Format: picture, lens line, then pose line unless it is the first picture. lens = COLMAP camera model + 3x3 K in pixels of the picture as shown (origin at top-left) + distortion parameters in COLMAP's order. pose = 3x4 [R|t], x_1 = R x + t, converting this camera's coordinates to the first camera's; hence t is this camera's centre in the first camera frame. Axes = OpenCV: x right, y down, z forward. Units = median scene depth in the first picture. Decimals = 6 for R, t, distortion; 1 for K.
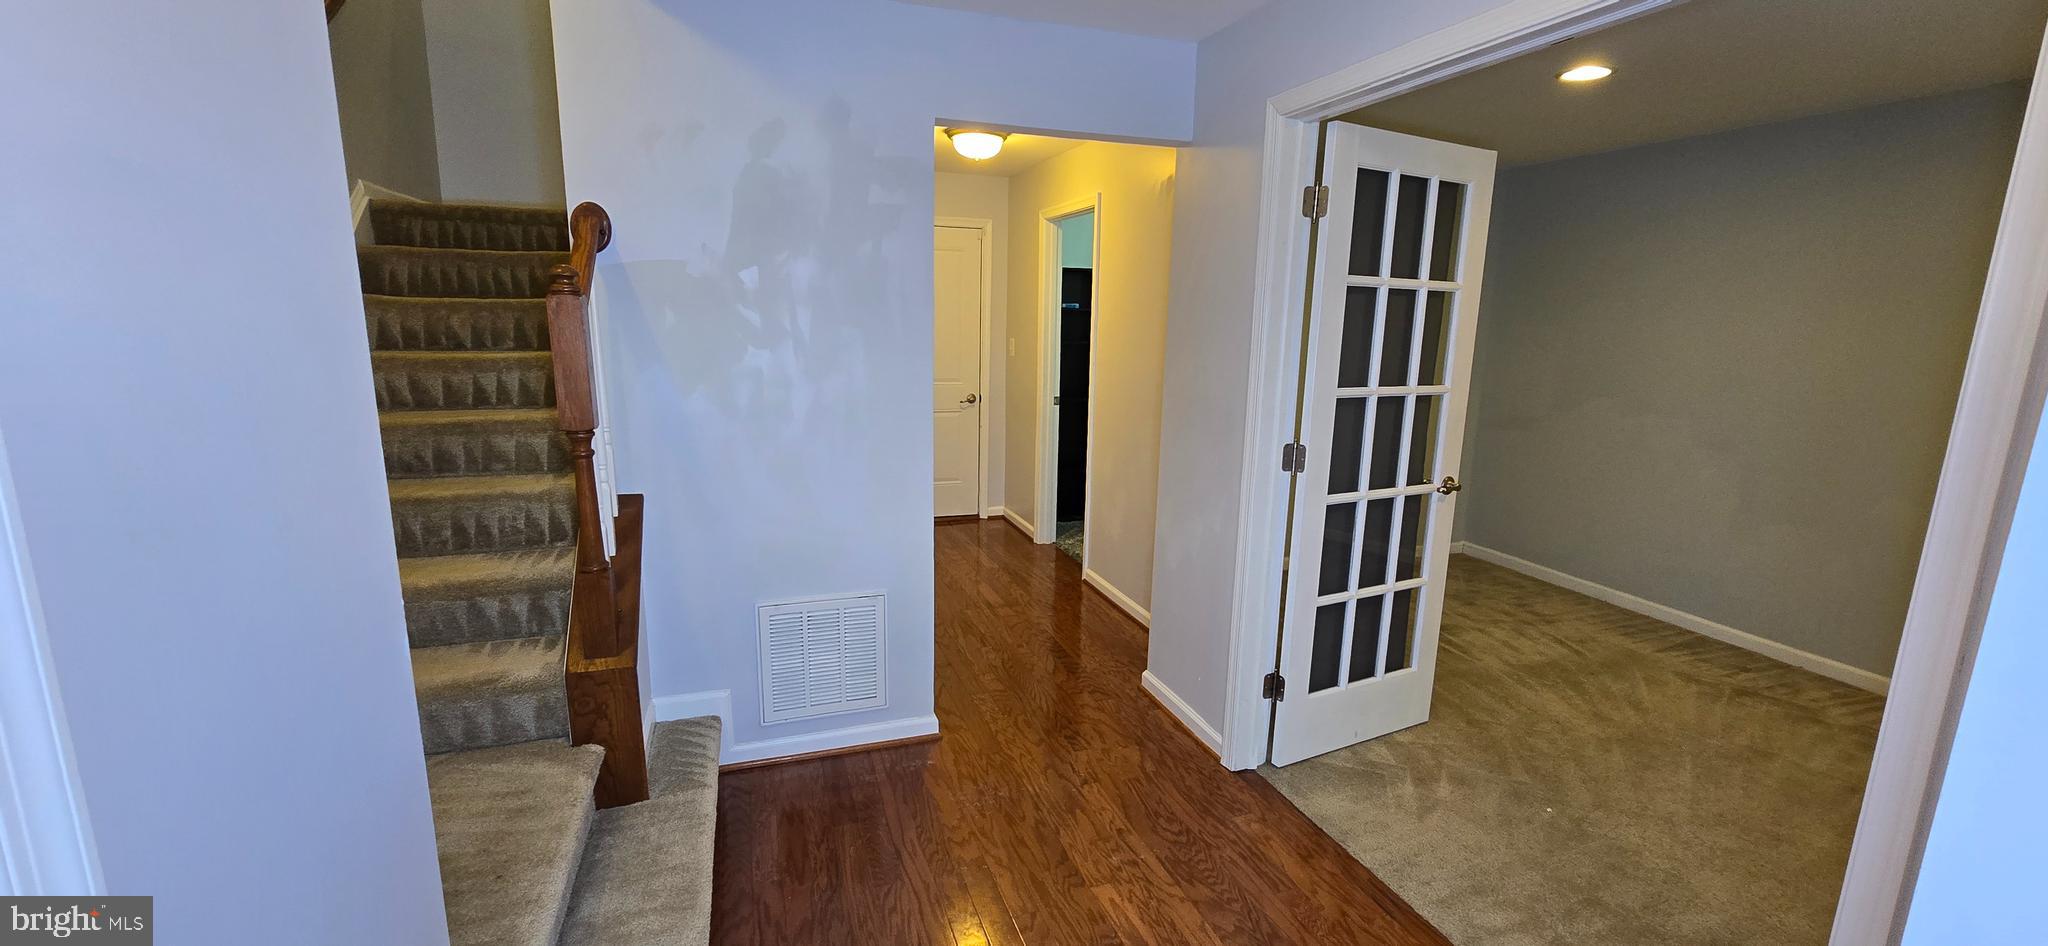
lens RADIAL K [[834.4, 0, 1035.6], [0, 834.4, 479.7], [0, 0, 1]] dist [-0.004020, -0.000032]
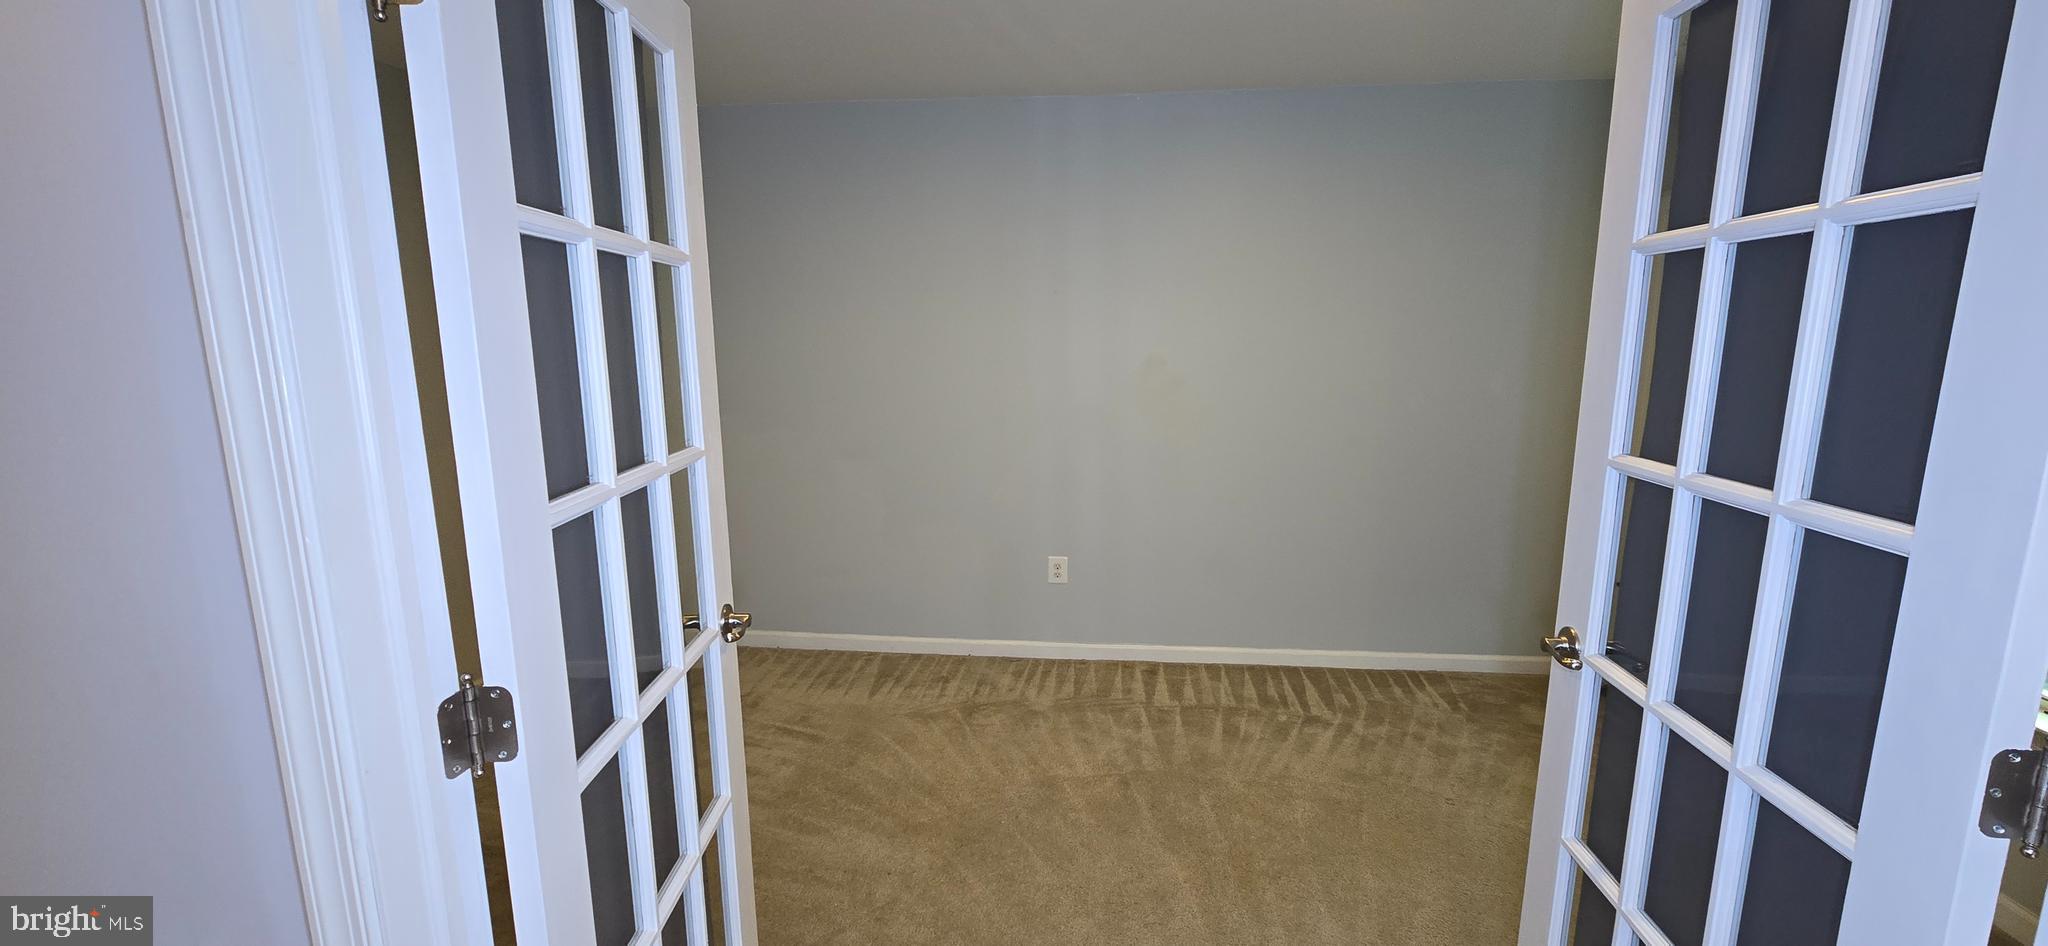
lens RADIAL K [[834.4, 0, 1035.6], [0, 834.4, 479.7], [0, 0, 1]] dist [-0.004020, -0.000032]
pose [[0.433436, -0.183495, 0.882305, 0.091068], [0.190846, 0.975535, 0.109131, -0.085748], [-0.880745, 0.121084, 0.457851, 0.449726]]
